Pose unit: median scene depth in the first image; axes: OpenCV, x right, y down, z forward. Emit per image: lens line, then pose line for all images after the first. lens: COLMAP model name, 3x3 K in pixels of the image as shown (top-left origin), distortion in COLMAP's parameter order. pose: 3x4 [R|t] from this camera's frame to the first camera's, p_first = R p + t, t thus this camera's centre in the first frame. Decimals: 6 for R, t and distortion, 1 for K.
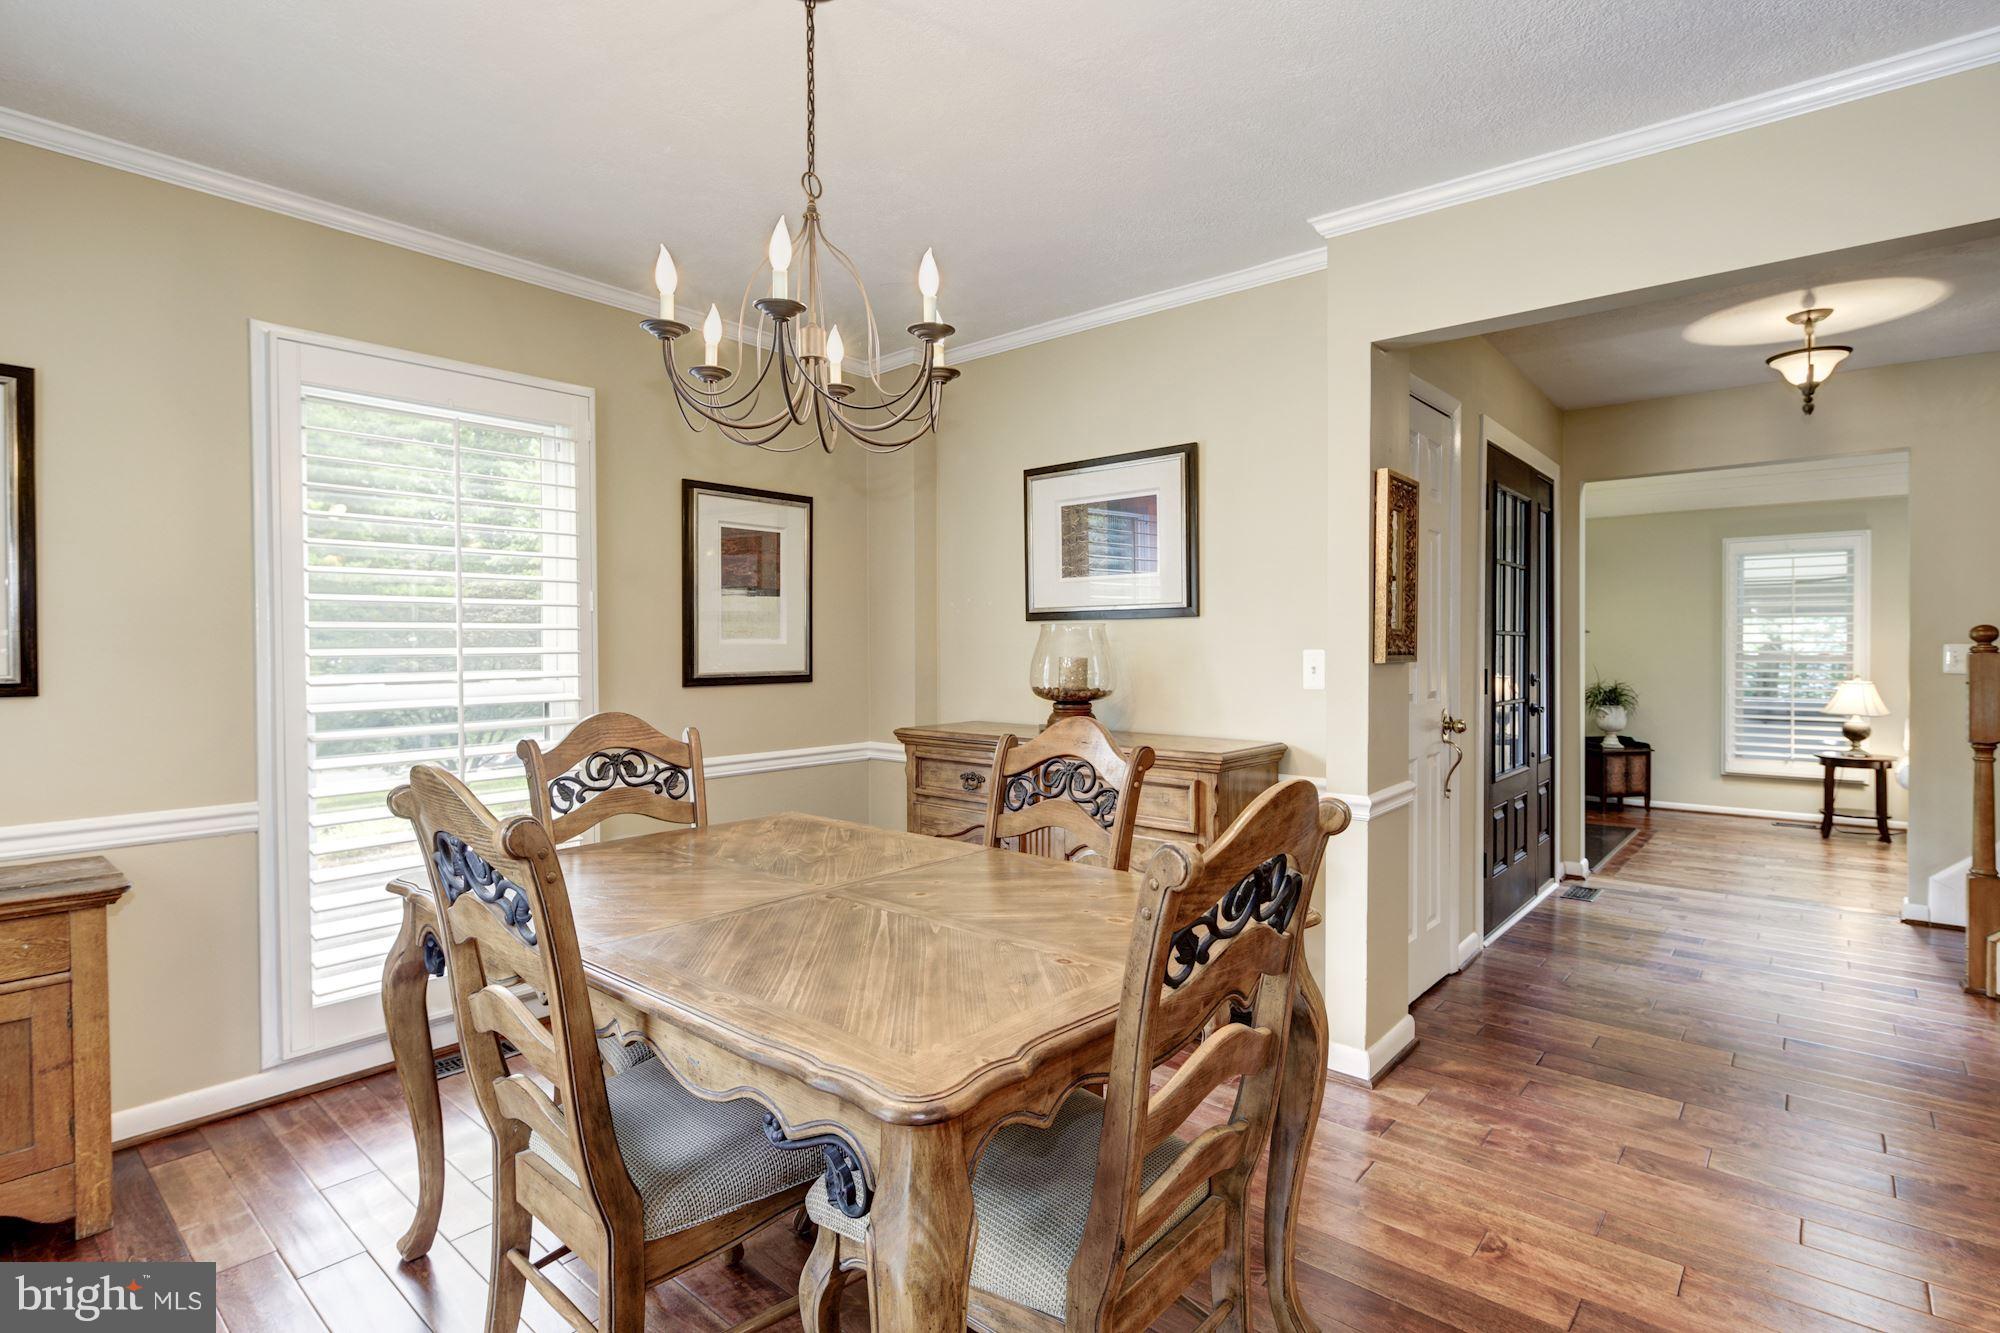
lens RADIAL K [[971.8, 0, 994.9], [0, 971.8, 661.8], [0, 0, 1]] dist [0.006265, -0.007702]
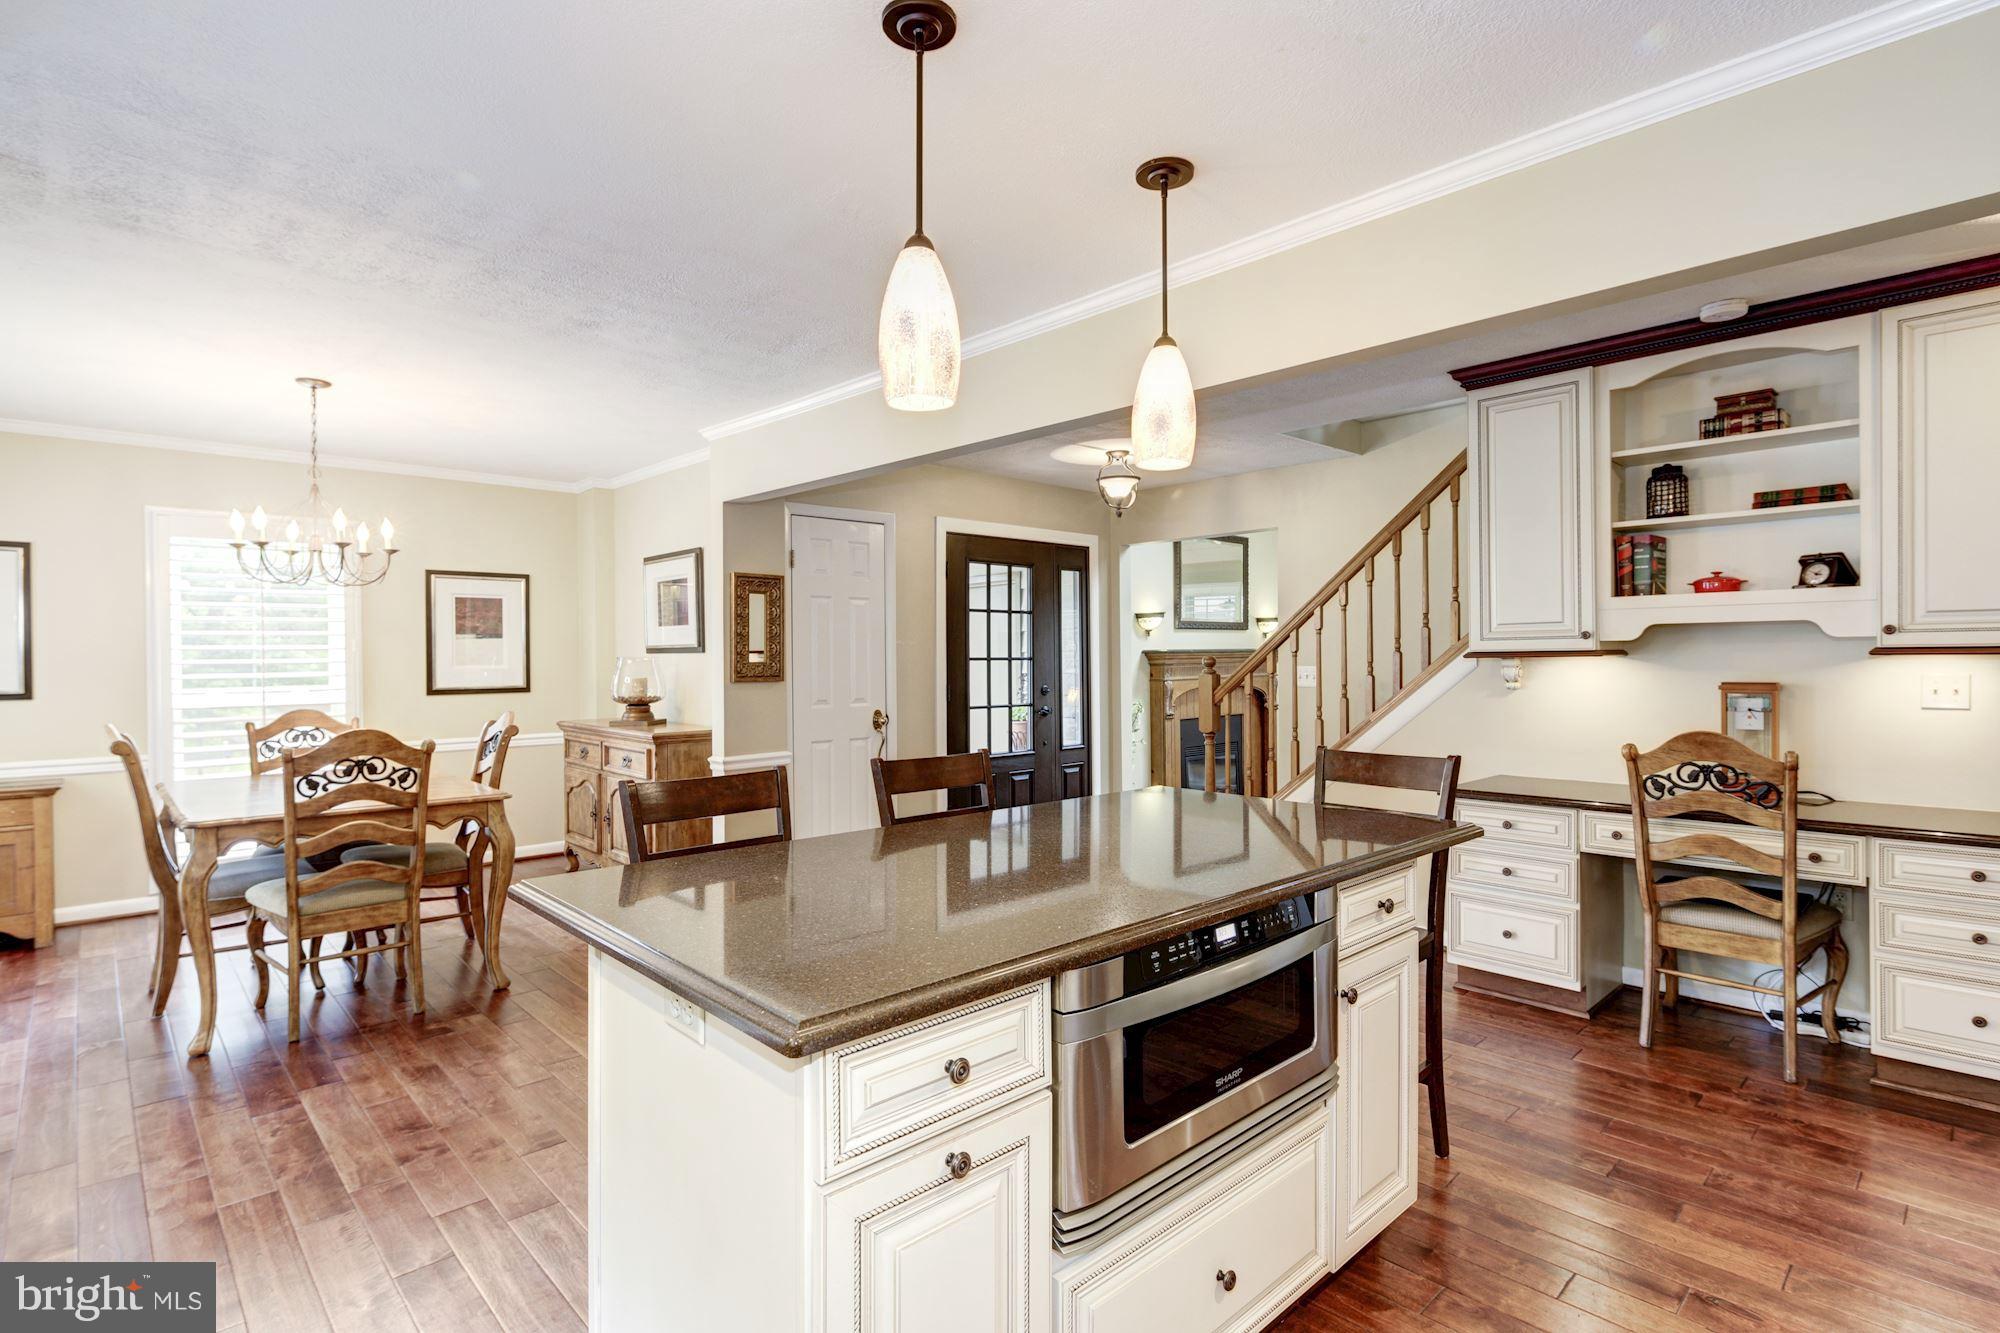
lens RADIAL K [[971.8, 0, 994.9], [0, 971.8, 661.8], [0, 0, 1]] dist [0.006265, -0.007702]
pose [[0.995585, -0.002591, -0.093825, 0.874987], [0.001886, 0.999969, -0.007605, -0.018246], [0.093842, 0.007394, 0.995560, -0.606747]]
